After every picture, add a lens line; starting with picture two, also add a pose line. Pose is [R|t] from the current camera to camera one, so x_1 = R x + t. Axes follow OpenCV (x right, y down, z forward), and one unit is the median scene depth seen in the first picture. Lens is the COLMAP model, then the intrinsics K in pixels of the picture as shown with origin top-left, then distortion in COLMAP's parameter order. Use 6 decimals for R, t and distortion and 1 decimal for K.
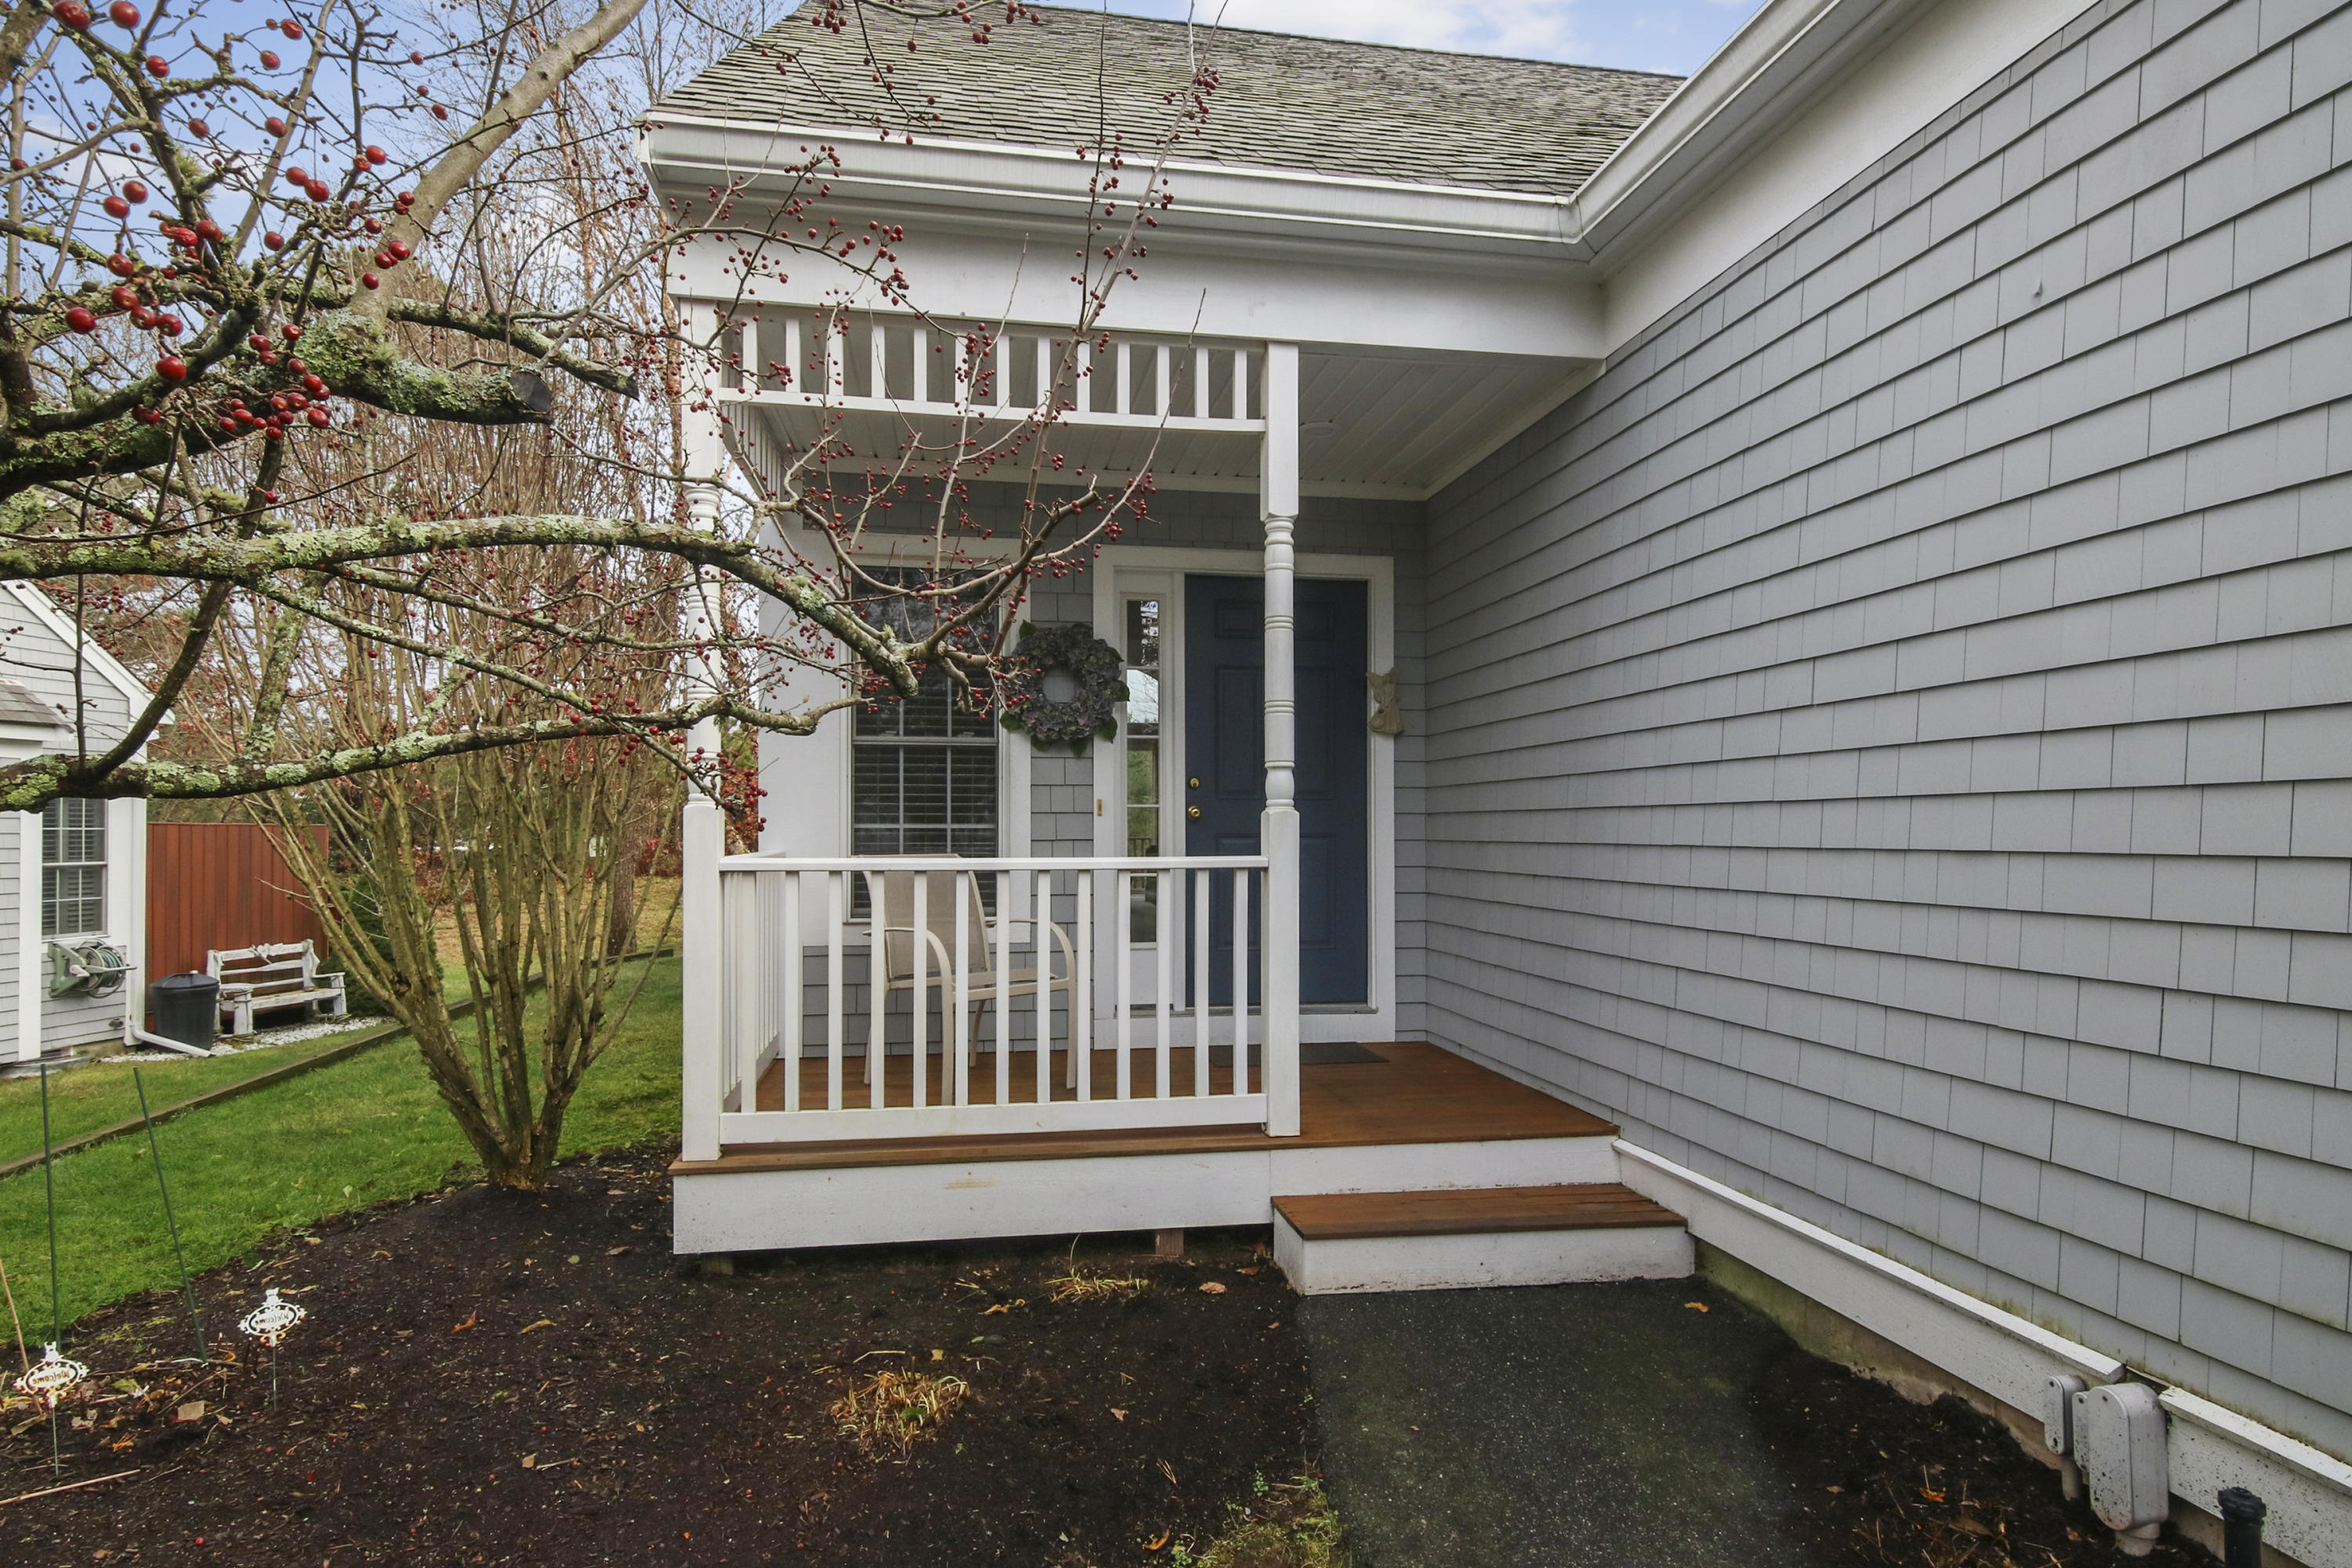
lens RADIAL K [[1213.4, 0, 1176.0], [0, 1213.4, 784.0], [0, 0, 1]] dist [0.000660, 0.000029]
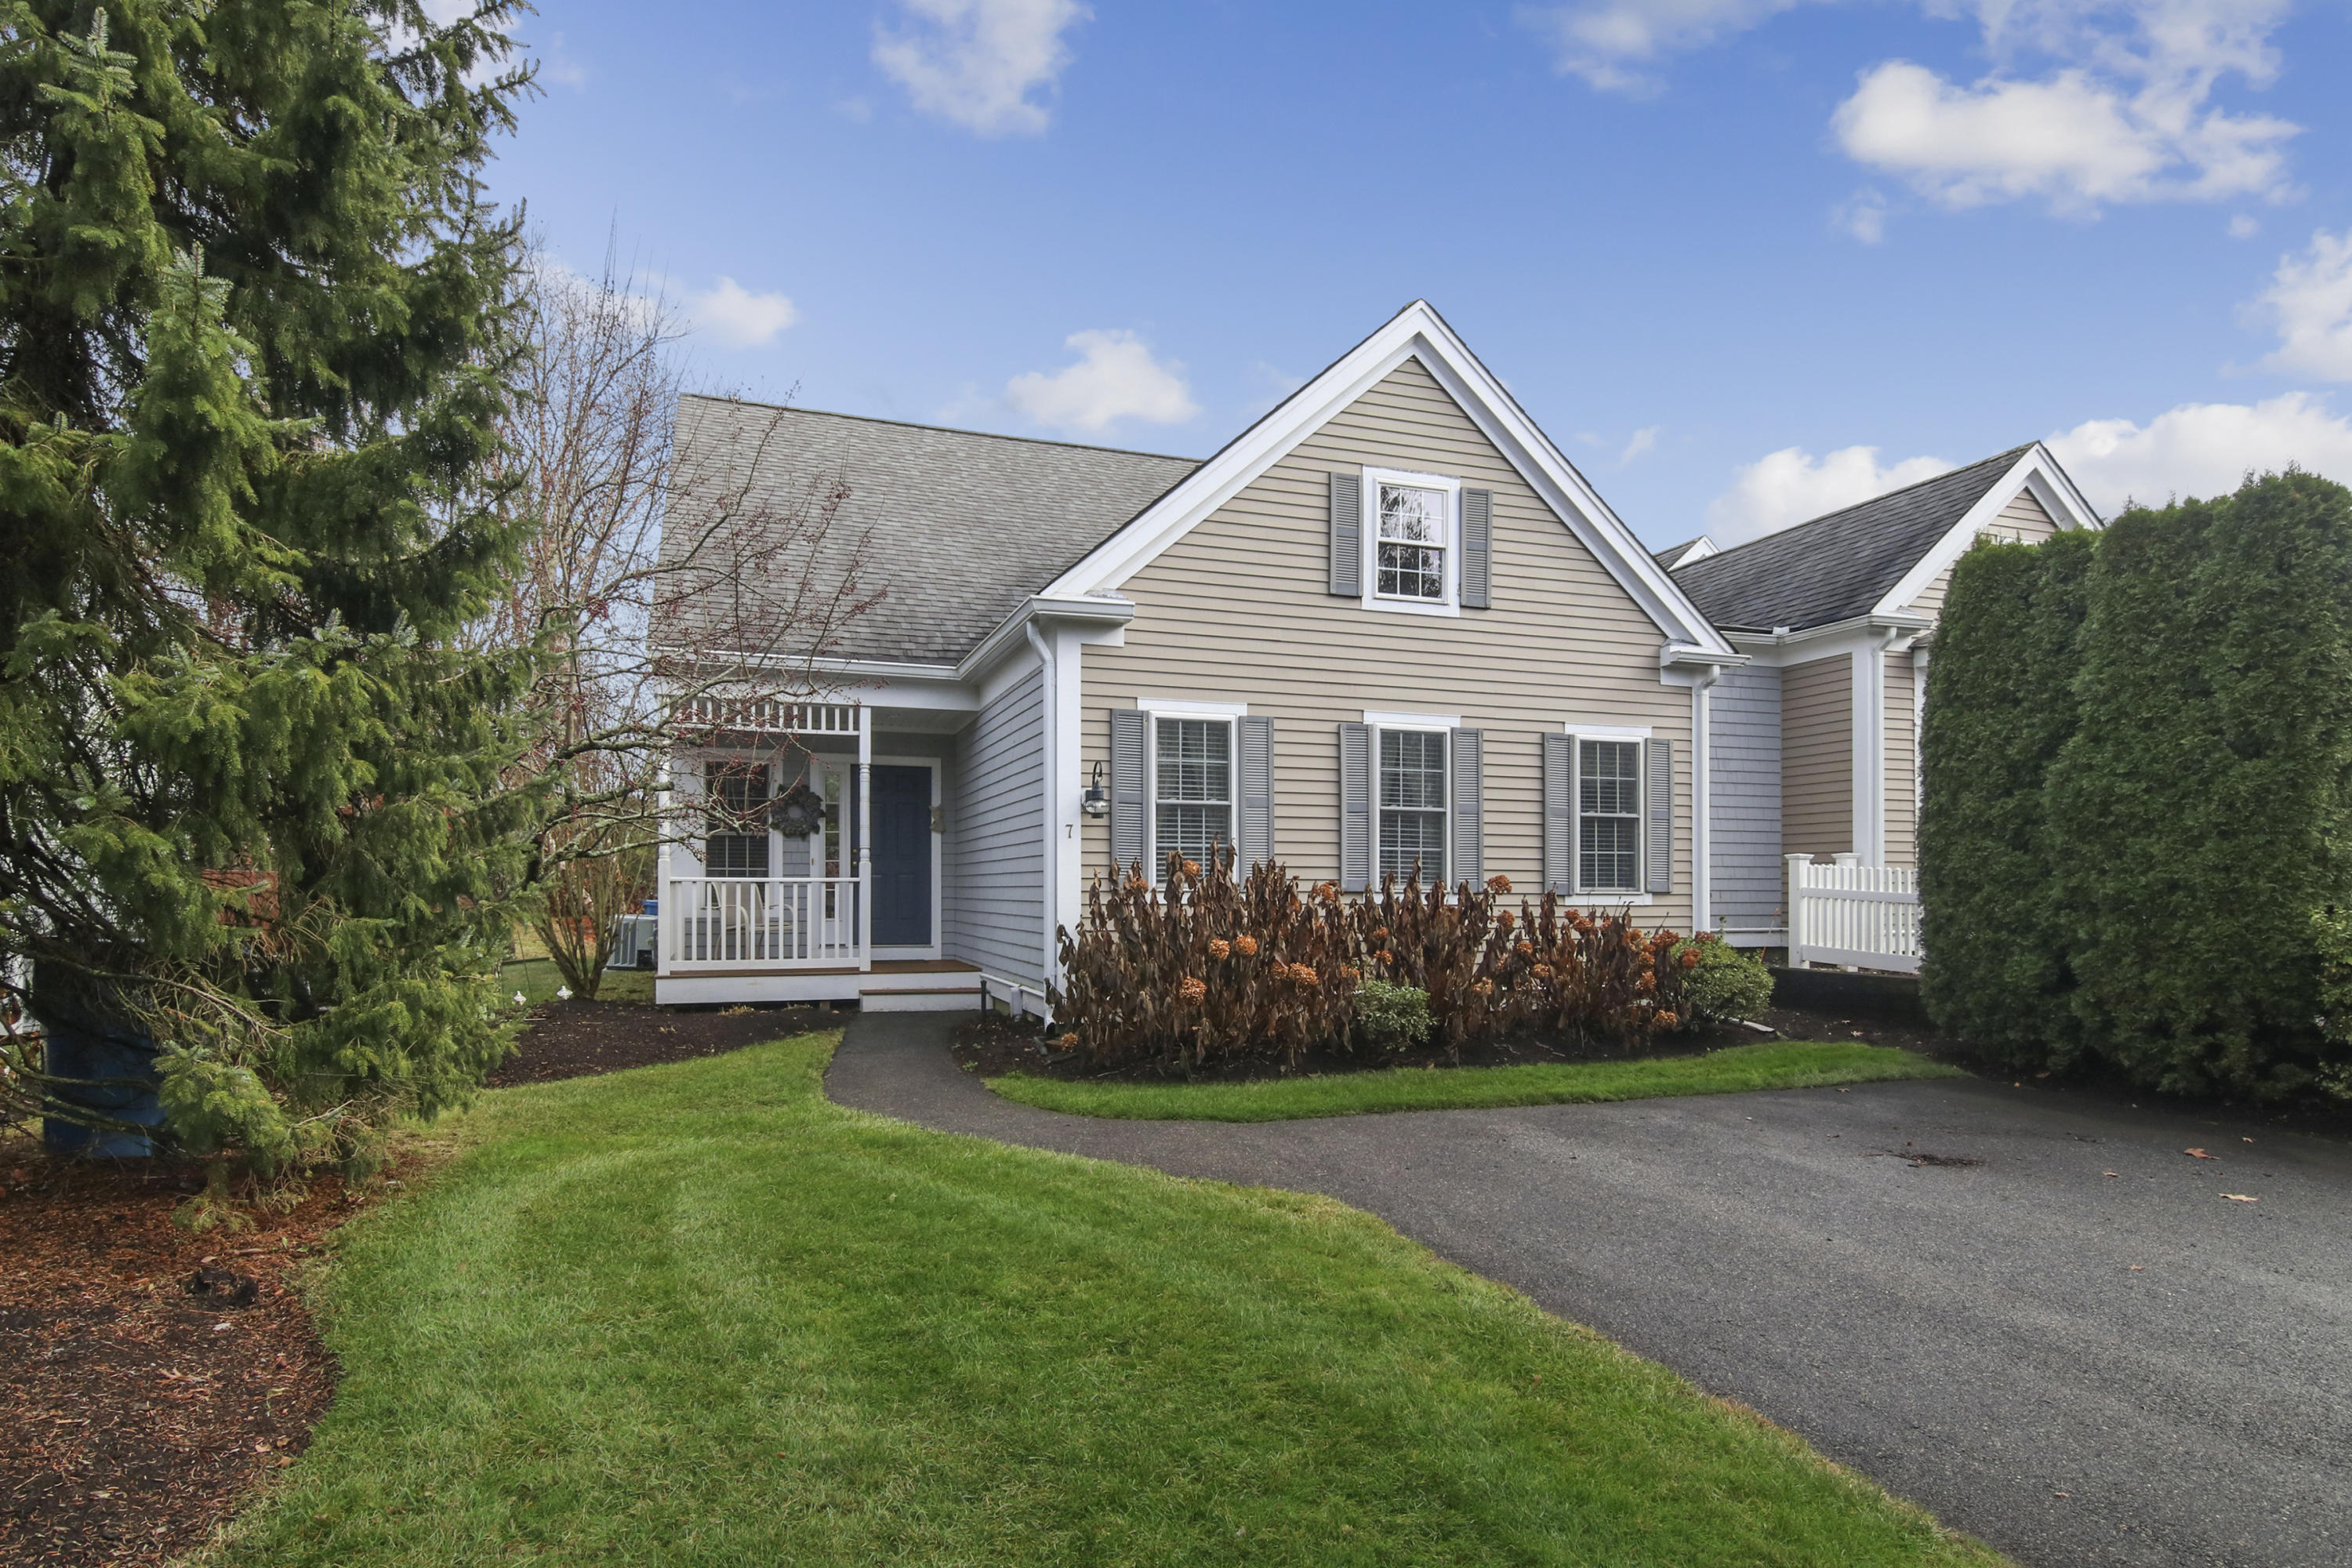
lens RADIAL K [[1188.1, 0, 1181.9], [0, 1188.1, 857.6], [0, 0, 1]] dist [0.000716, 0.000023]
pose [[0.985991, 0.003712, 0.166756, 0.370291], [-0.006077, 0.999888, 0.013677, -0.034274], [-0.166687, -0.014499, 0.985903, -2.022336]]
